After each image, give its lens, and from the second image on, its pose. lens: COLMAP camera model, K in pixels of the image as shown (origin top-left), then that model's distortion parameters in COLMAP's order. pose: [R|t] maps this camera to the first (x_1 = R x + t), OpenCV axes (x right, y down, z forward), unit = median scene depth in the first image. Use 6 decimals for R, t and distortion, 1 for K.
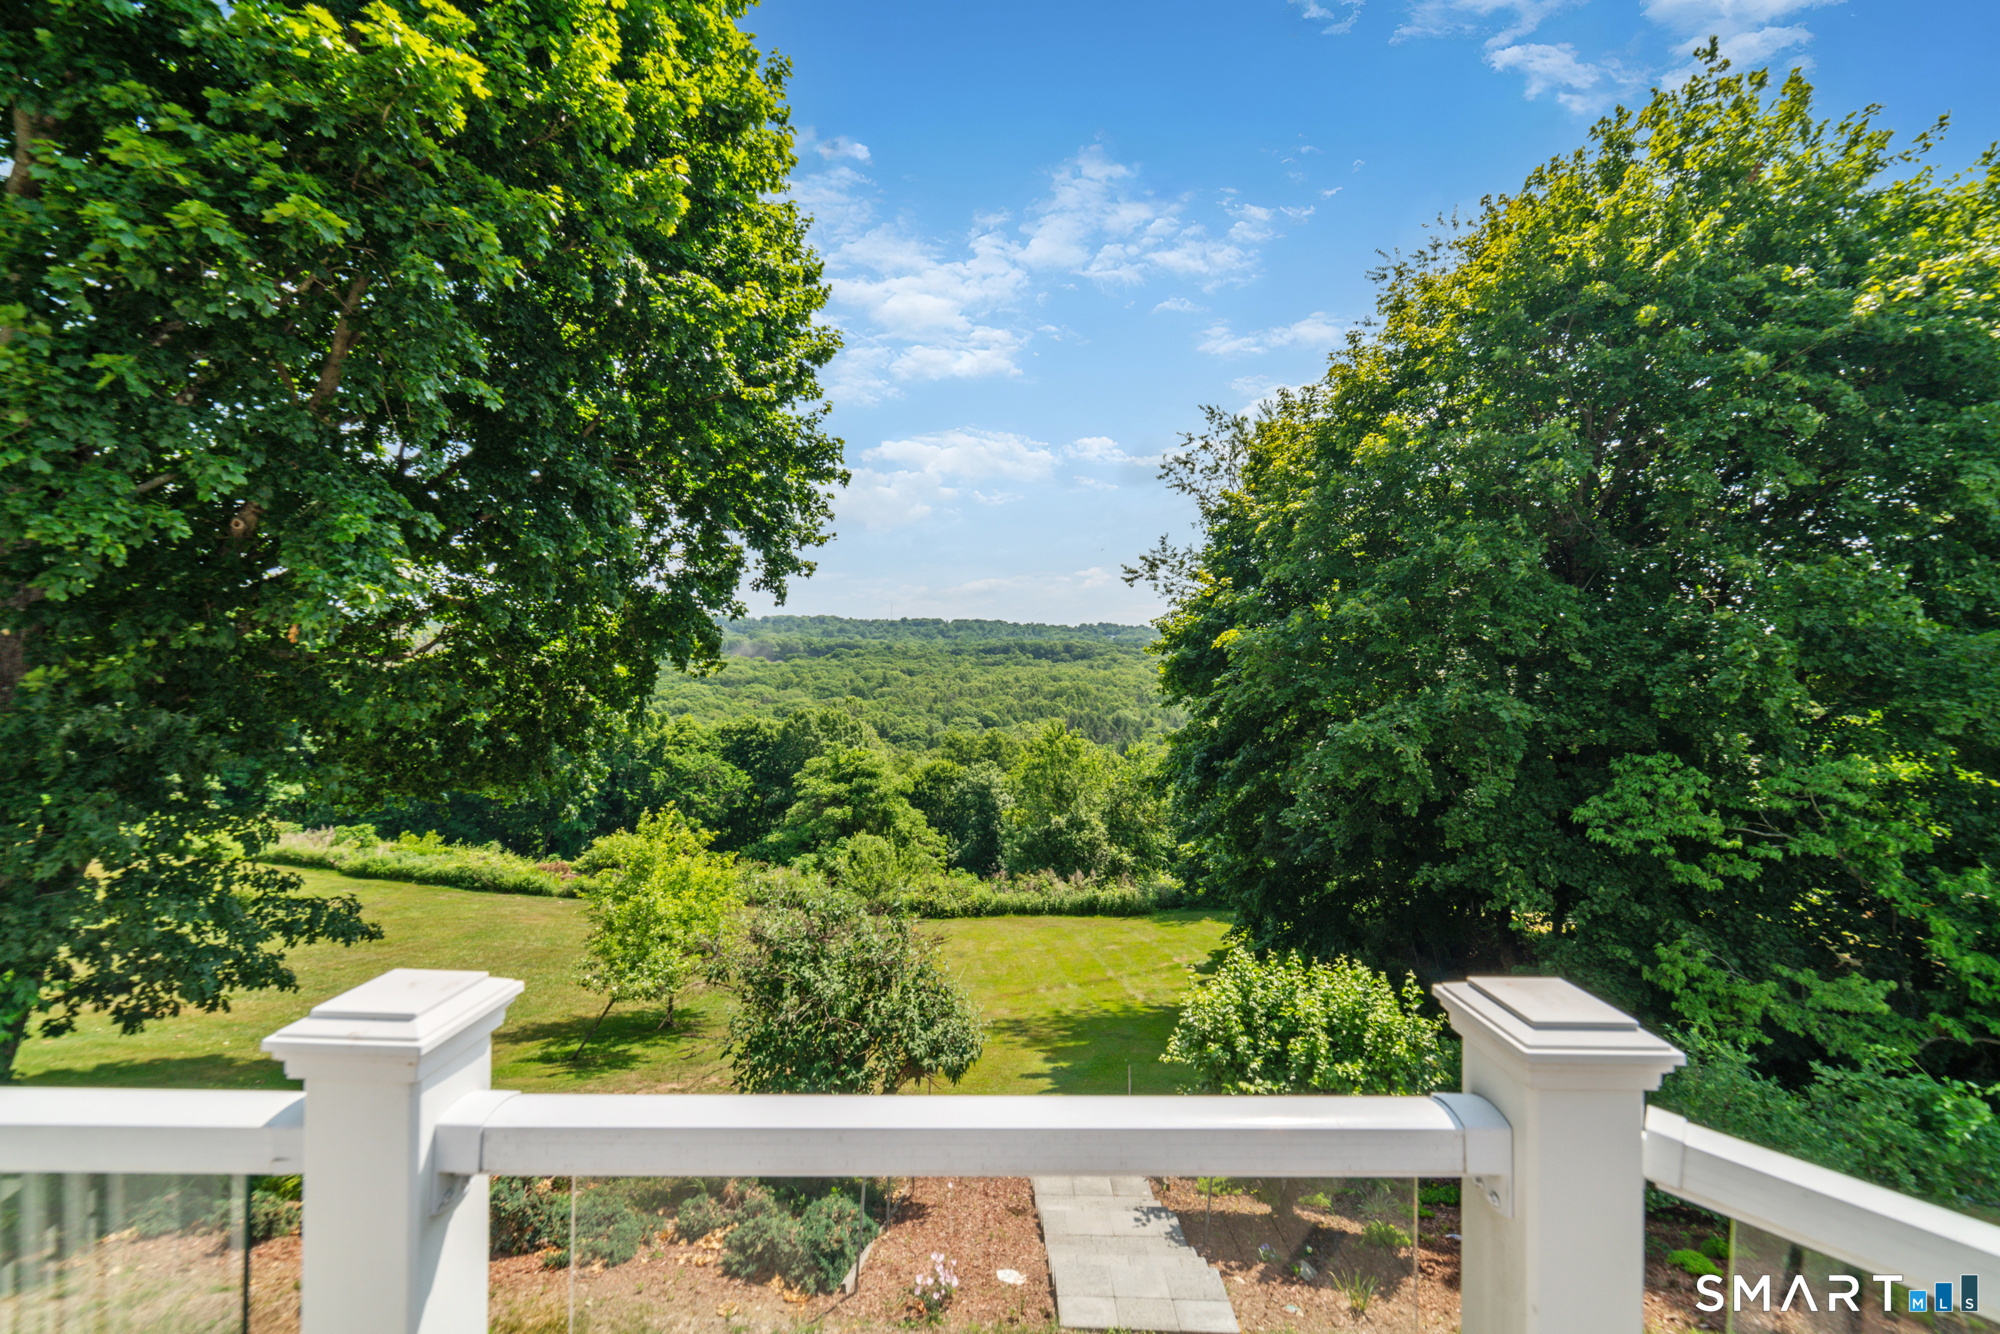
lens RADIAL K [[784.9, 0, 1004.9], [0, 784.9, 659.0], [0, 0, 1]] dist [-0.000910, 0.000223]
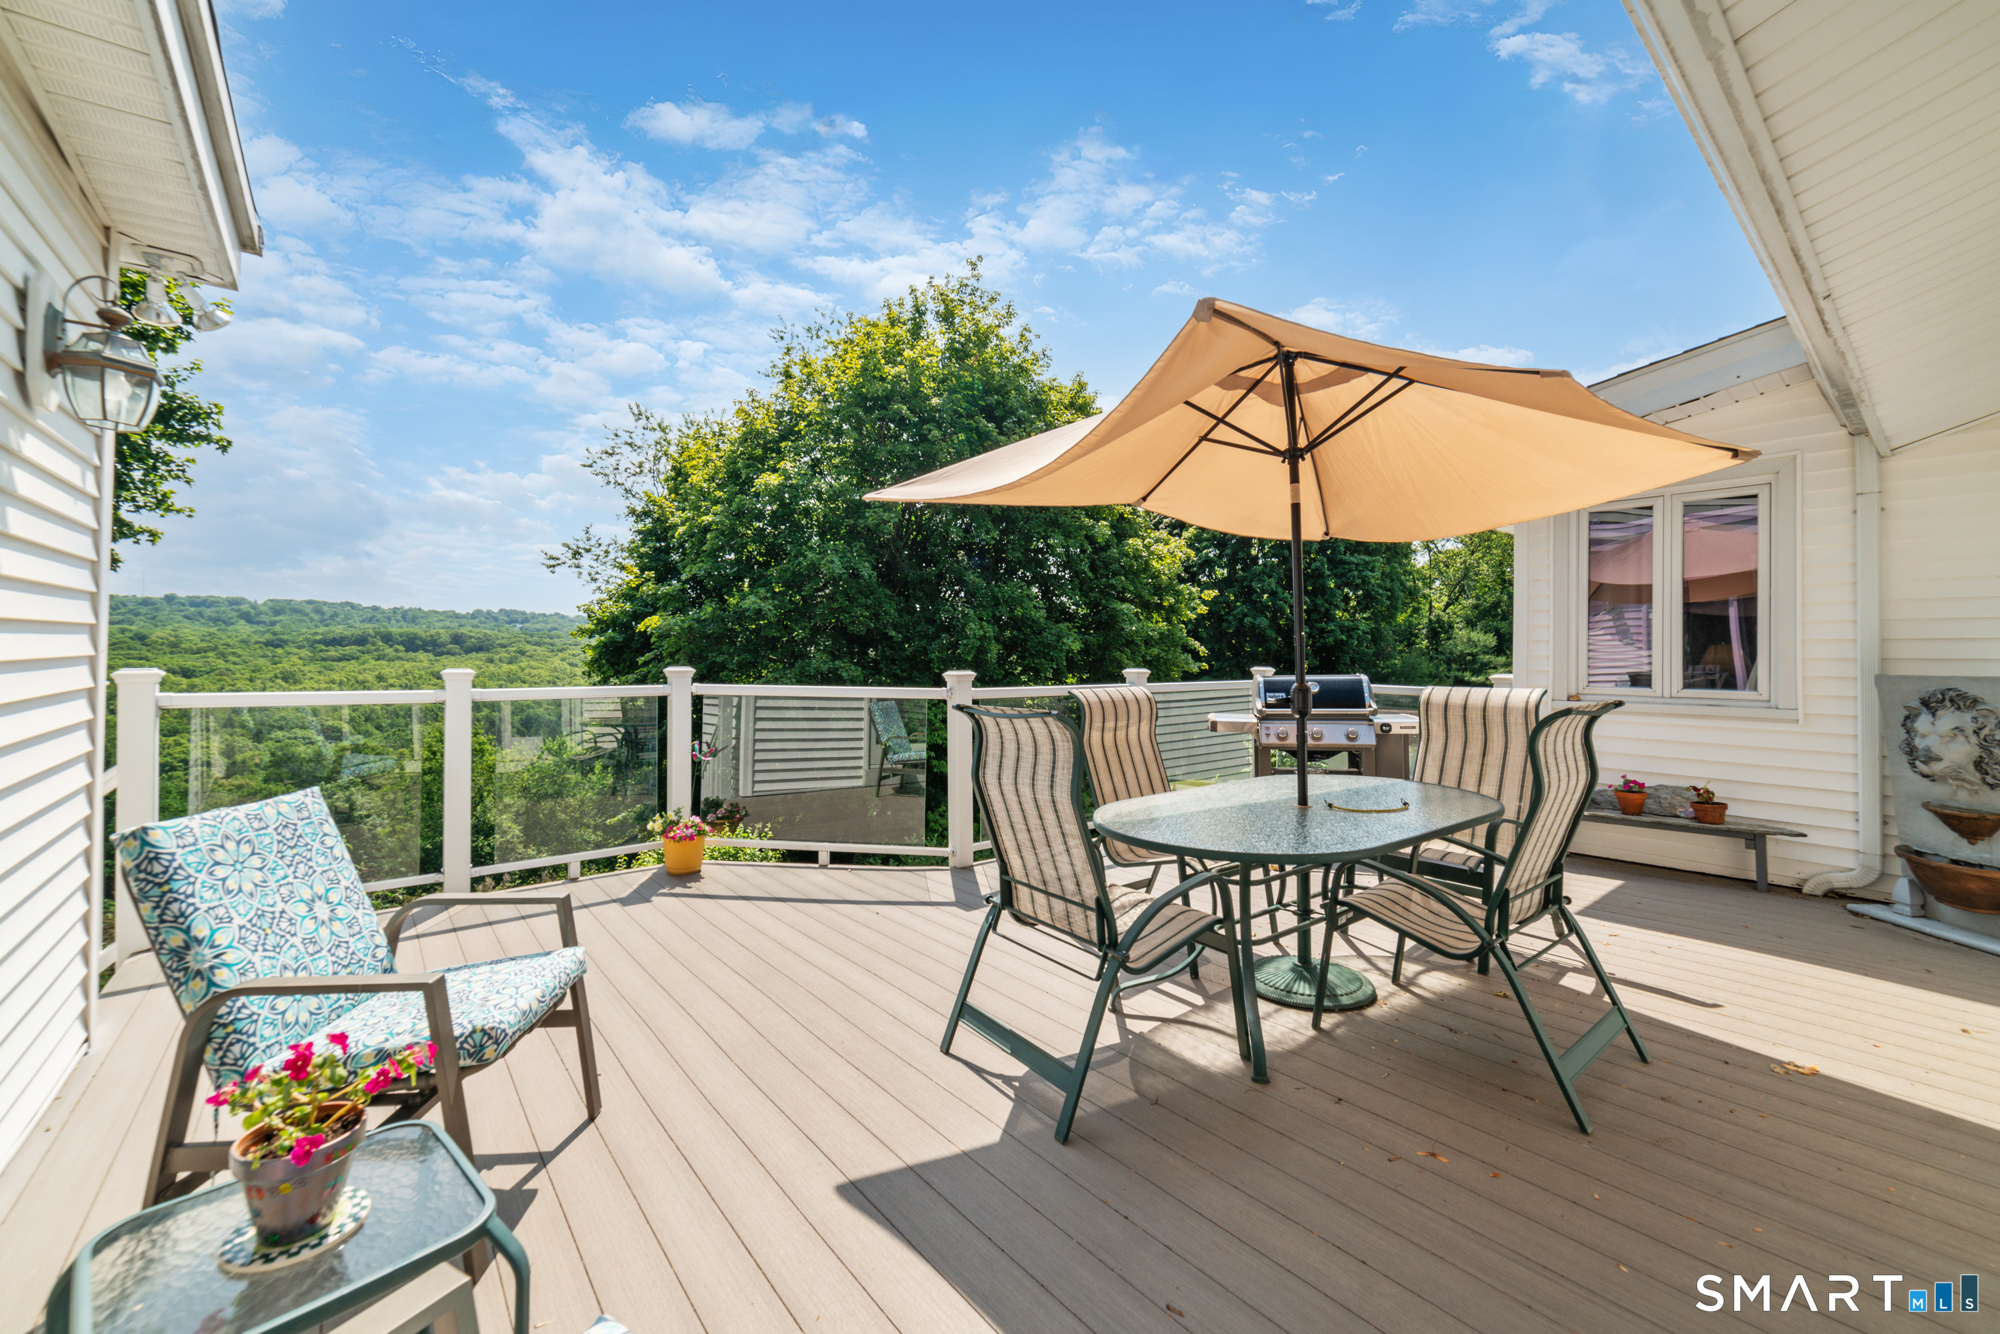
lens RADIAL K [[784.9, 0, 992.0], [0, 784.9, 651.3], [0, 0, 1]] dist [-0.000910, 0.000223]
pose [[0.778846, -0.004448, 0.627200, -0.050916], [0.004052, 0.999990, 0.002060, 0.013103], [-0.627203, 0.000937, 0.778856, -0.216589]]
